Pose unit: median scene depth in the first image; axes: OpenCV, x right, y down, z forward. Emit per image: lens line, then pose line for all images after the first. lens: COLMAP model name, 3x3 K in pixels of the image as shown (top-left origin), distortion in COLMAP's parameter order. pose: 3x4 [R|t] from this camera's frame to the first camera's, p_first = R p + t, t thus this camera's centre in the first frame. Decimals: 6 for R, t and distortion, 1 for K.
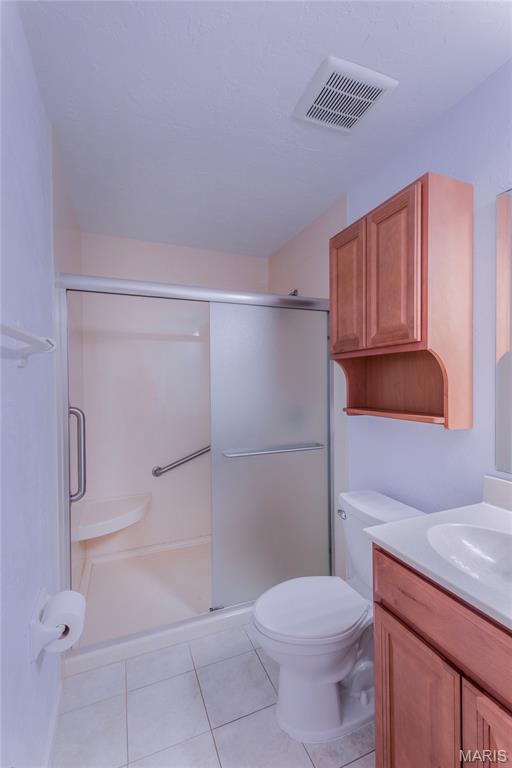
lens RADIAL K [[346.4, 0, 259.1], [0, 346.4, 387.5], [0, 0, 1]] dist [0.003860, 0.000447]
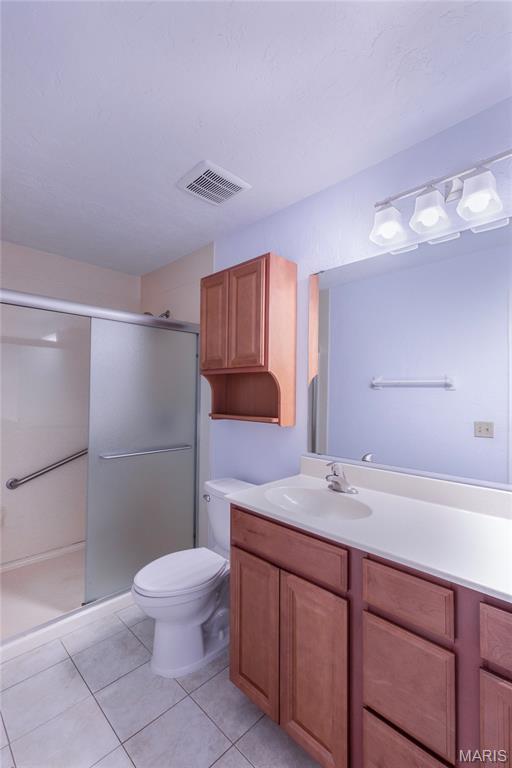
lens RADIAL K [[346.4, 0, 257.1], [0, 346.4, 387.7], [0, 0, 1]] dist [0.003860, 0.000447]
pose [[0.923054, 0.025747, 0.383807, -0.099044], [-0.013635, 0.999320, -0.034245, 0.007484], [-0.384428, 0.026377, 0.922778, -0.280421]]
